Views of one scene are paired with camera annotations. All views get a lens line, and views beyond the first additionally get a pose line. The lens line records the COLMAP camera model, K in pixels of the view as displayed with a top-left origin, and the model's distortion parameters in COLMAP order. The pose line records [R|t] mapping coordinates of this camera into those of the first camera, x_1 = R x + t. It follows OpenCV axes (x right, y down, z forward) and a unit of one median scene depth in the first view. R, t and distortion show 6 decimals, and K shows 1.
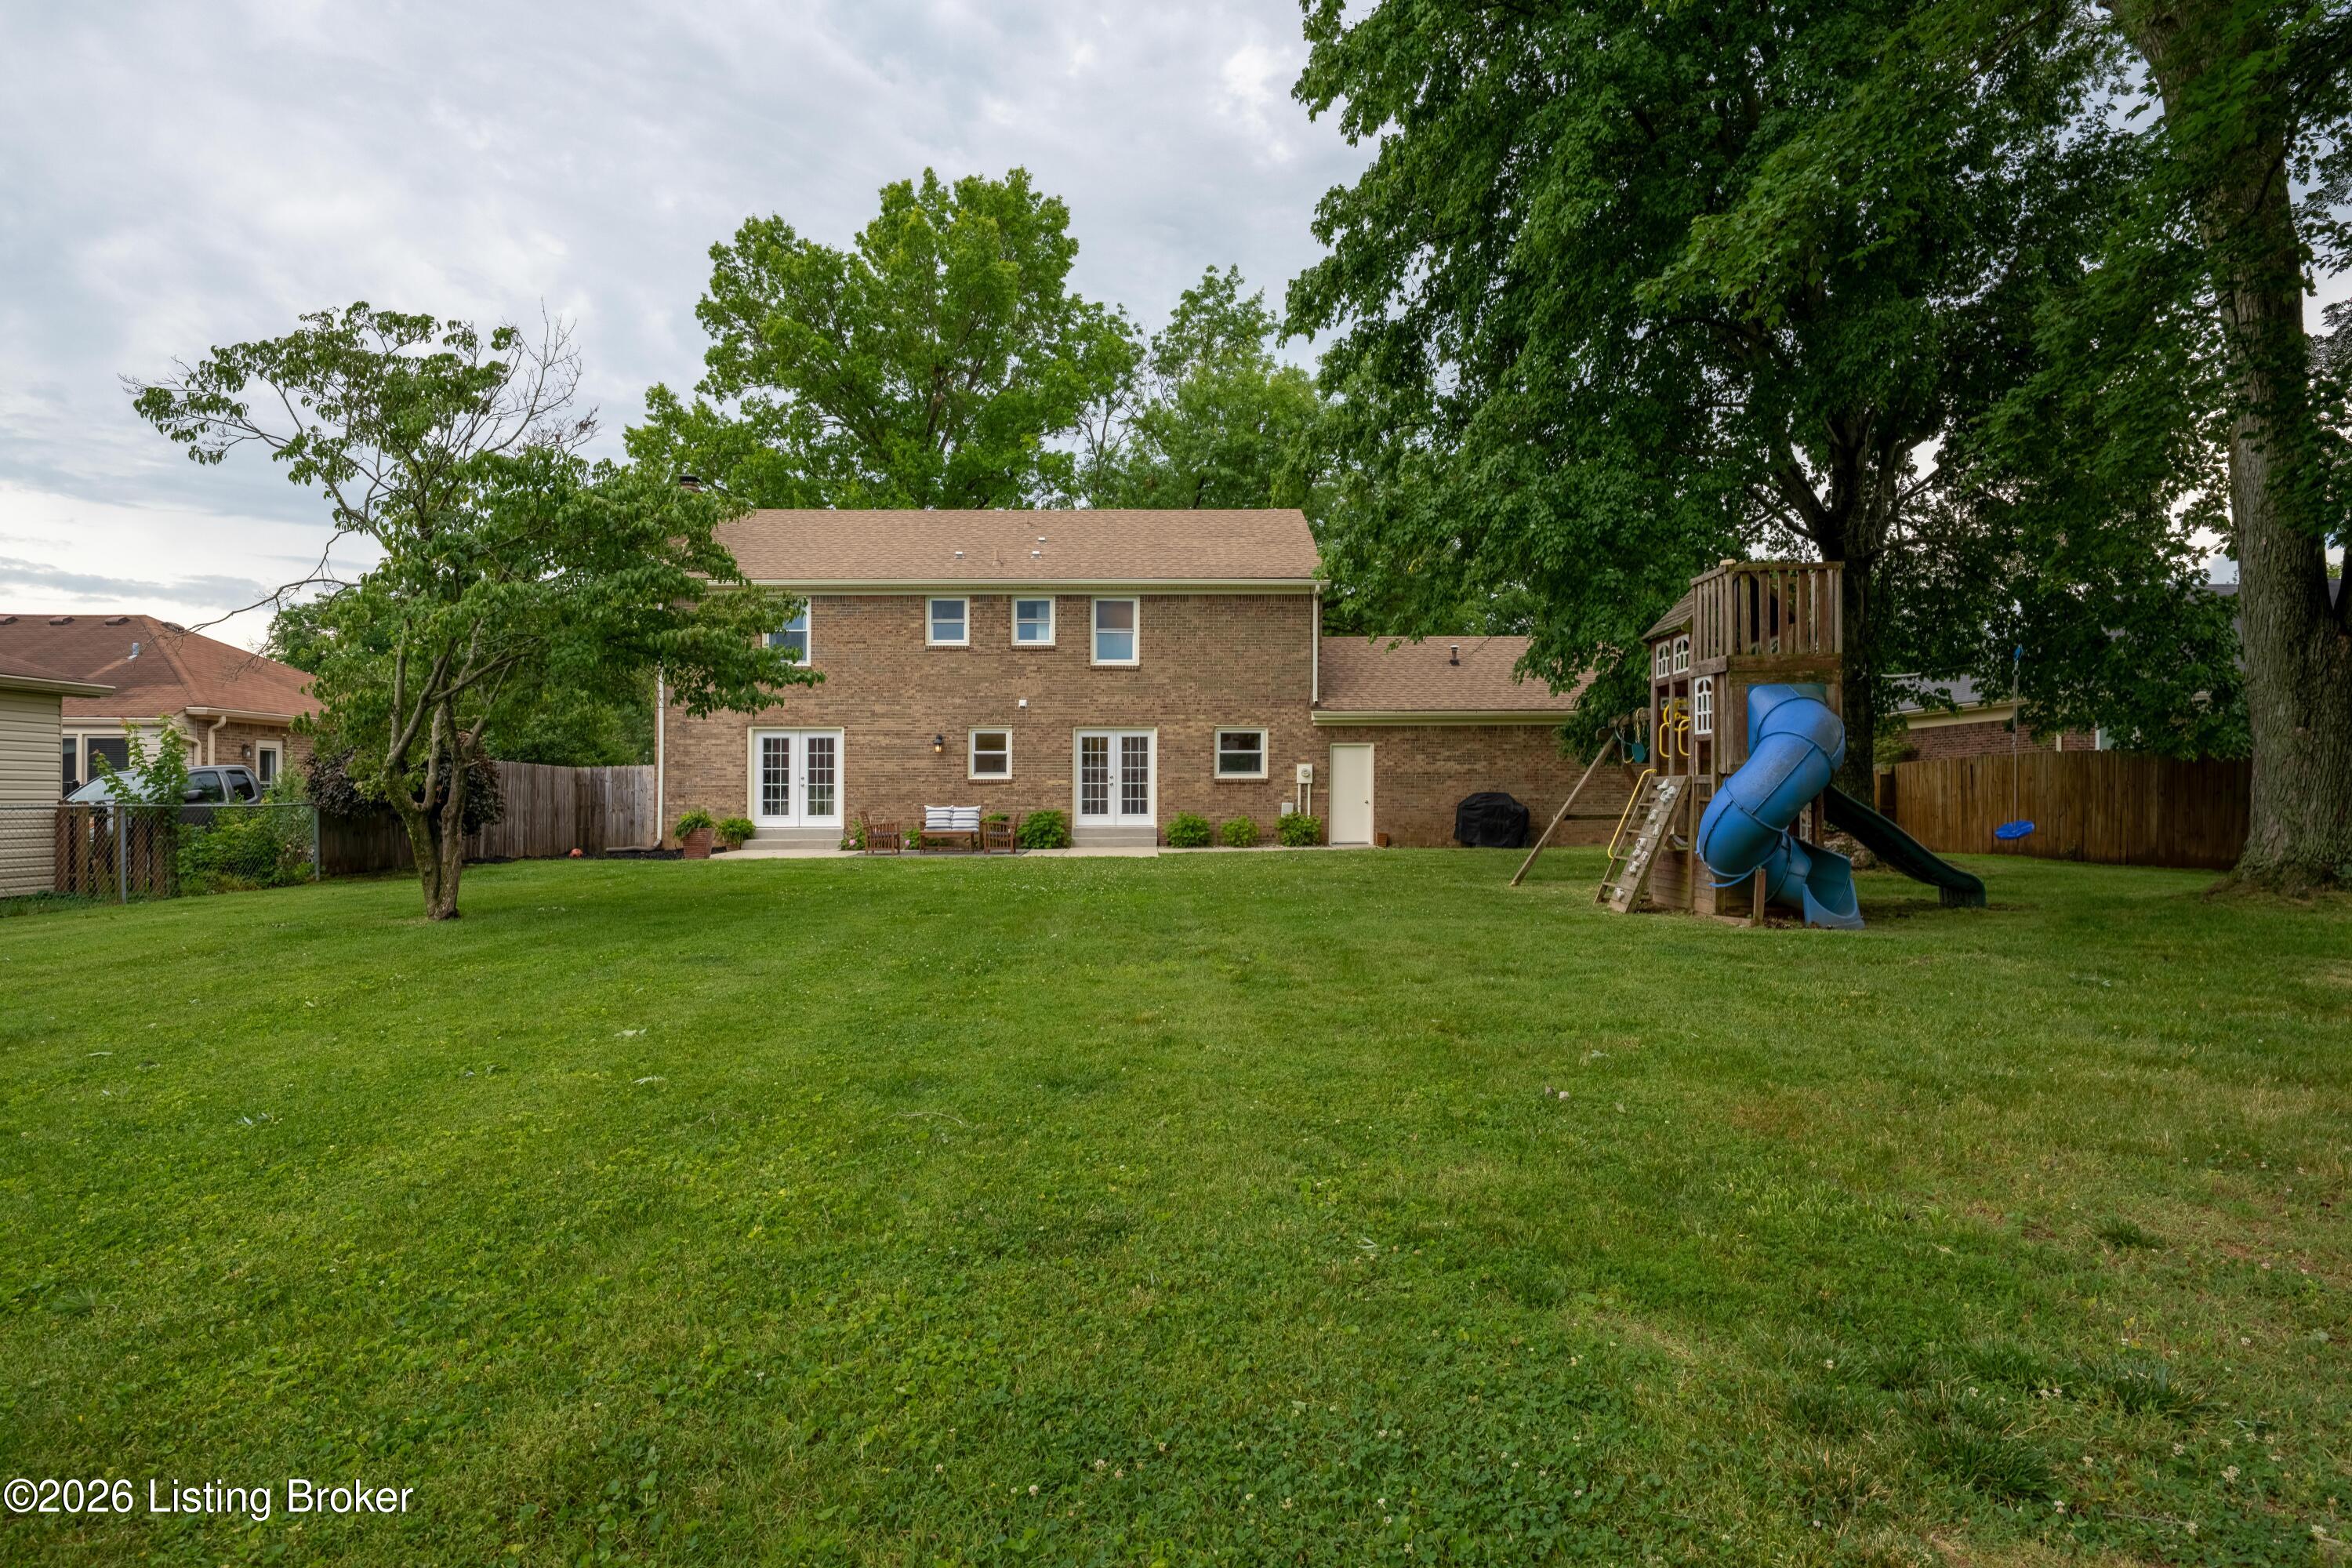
lens RADIAL K [[1334.4, 0, 1176.1], [0, 1334.4, 796.6], [0, 0, 1]] dist [0.027412, 0.000722]
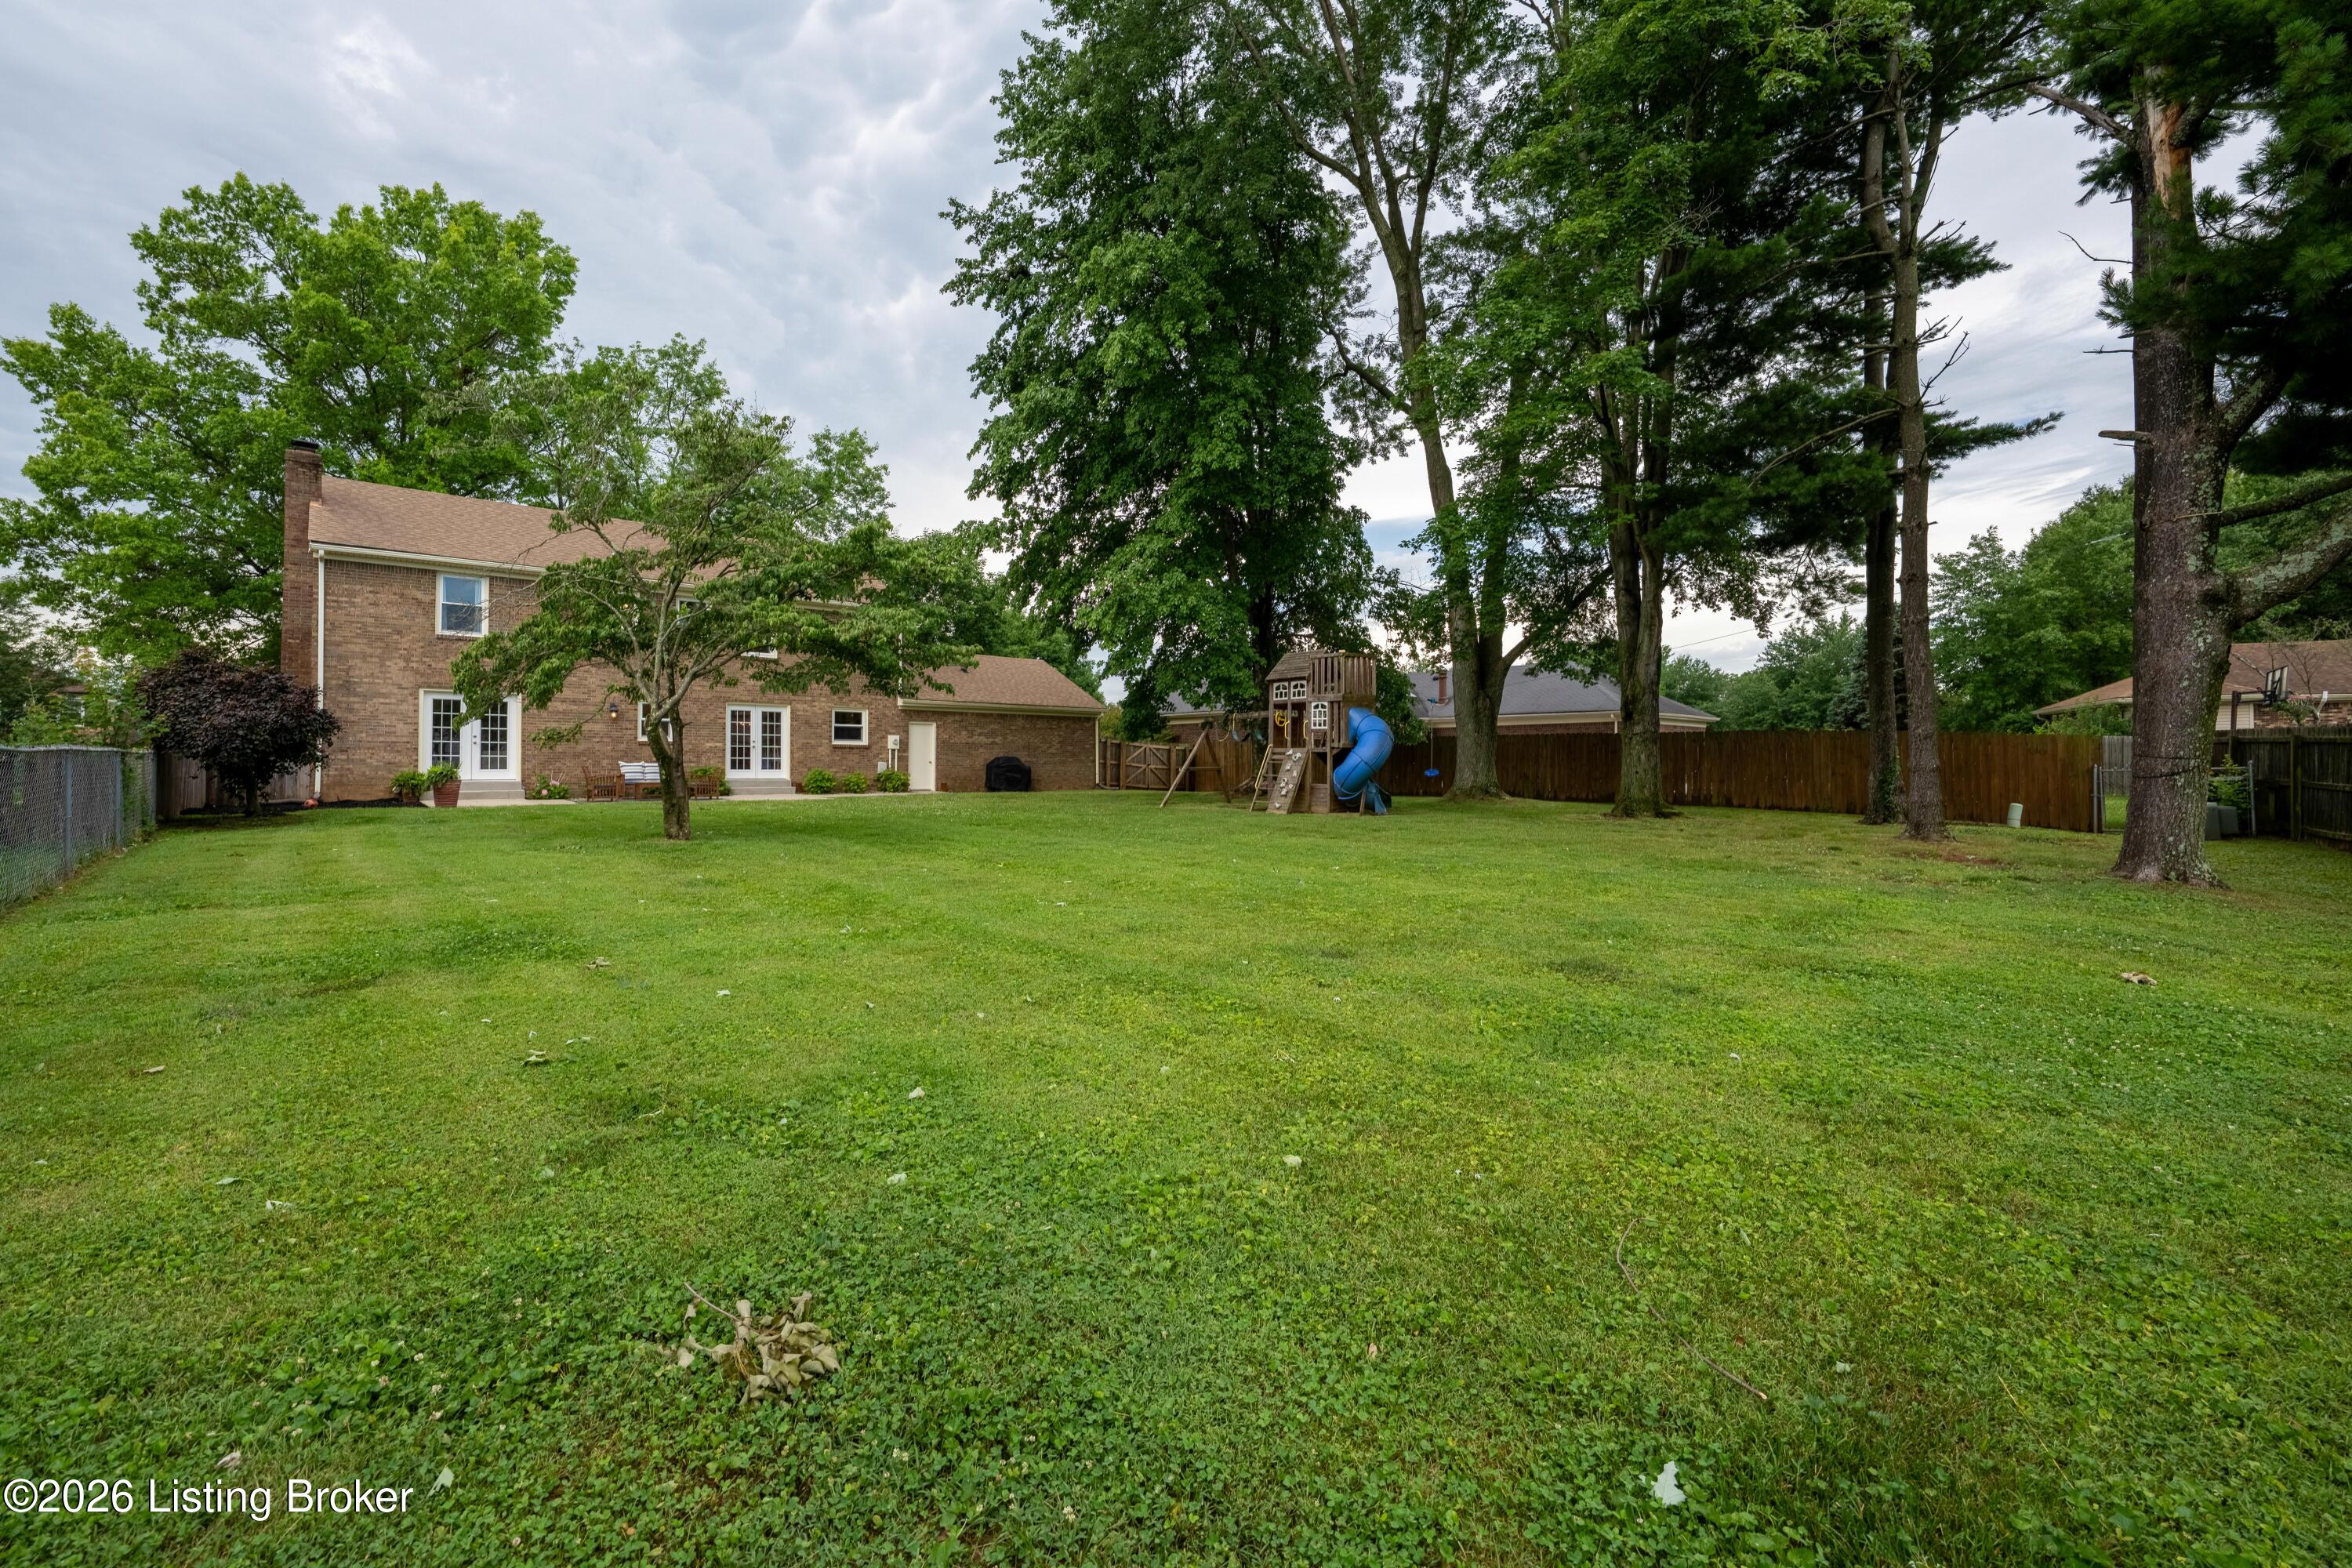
lens RADIAL K [[958.0, 0, 1177.4], [0, 958.0, 769.6], [0, 0, 1]] dist [0.002077, 0.000287]
pose [[0.778211, 0.002746, 0.627996, -0.316492], [-0.010298, 0.999912, 0.008389, 0.000848], [-0.627918, -0.012996, 0.778171, 0.000245]]
